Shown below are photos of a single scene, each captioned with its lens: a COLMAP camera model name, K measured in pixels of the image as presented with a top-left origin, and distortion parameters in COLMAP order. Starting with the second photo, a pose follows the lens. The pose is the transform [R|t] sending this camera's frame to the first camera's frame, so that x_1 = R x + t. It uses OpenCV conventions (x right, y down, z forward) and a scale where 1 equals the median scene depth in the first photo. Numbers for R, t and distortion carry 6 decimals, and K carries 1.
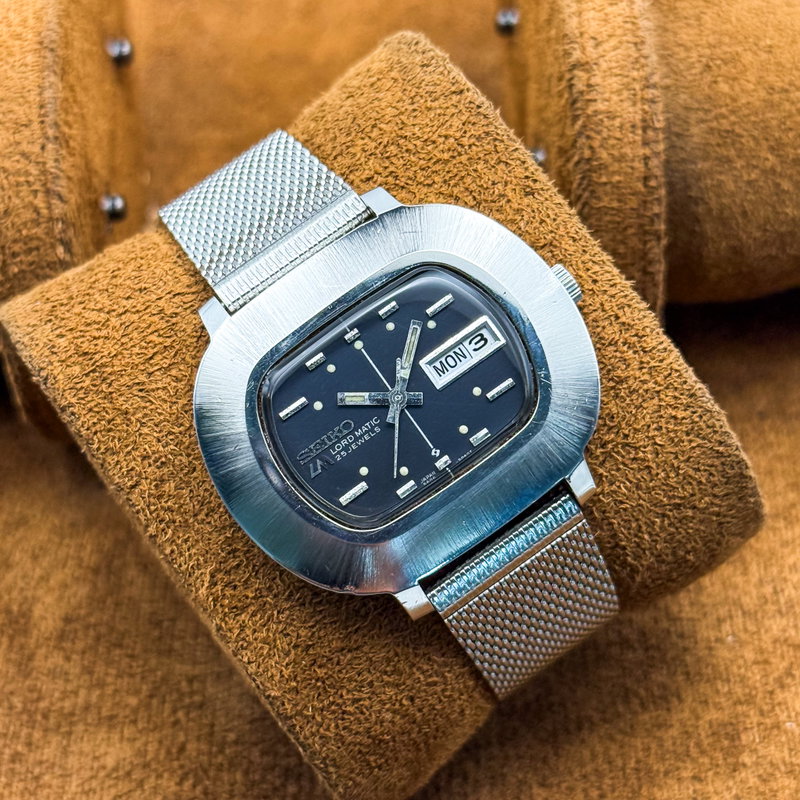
lens RADIAL K [[1827.5, 0, 391.2], [0, 1827.5, 397.5], [0, 0, 1]] dist [0.207036, 0.000000]
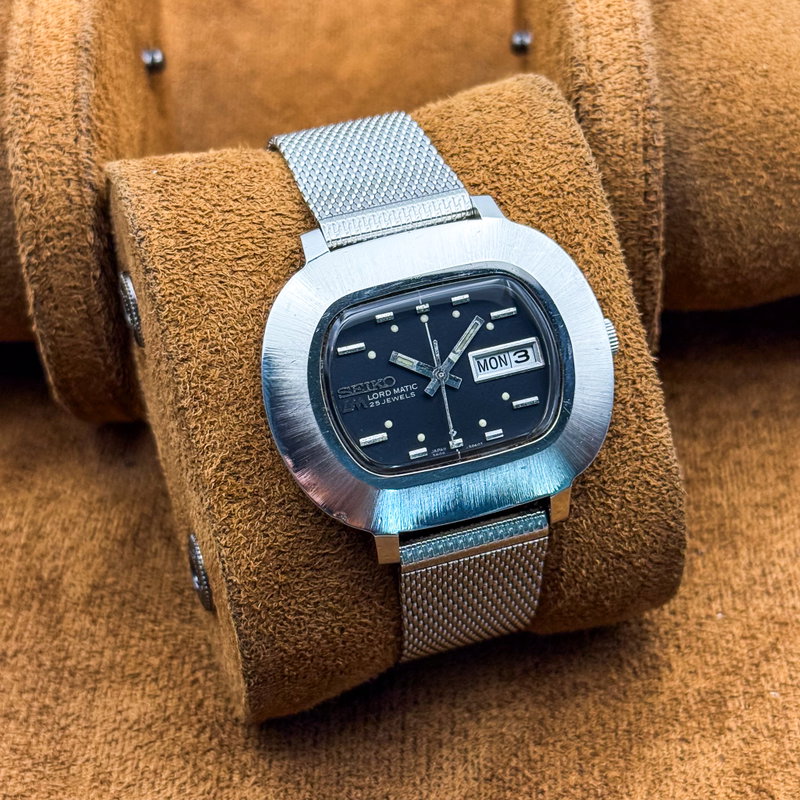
lens RADIAL K [[1827.5, 0, 400.2], [0, 1827.5, 403.4], [0, 0, 1]] dist [0.207036, 0.000000]
pose [[0.919663, 0.373592, 0.121032, -0.143619], [-0.371639, 0.927550, -0.039188, 0.067116], [-0.126904, -0.008940, 0.991875, -0.109640]]
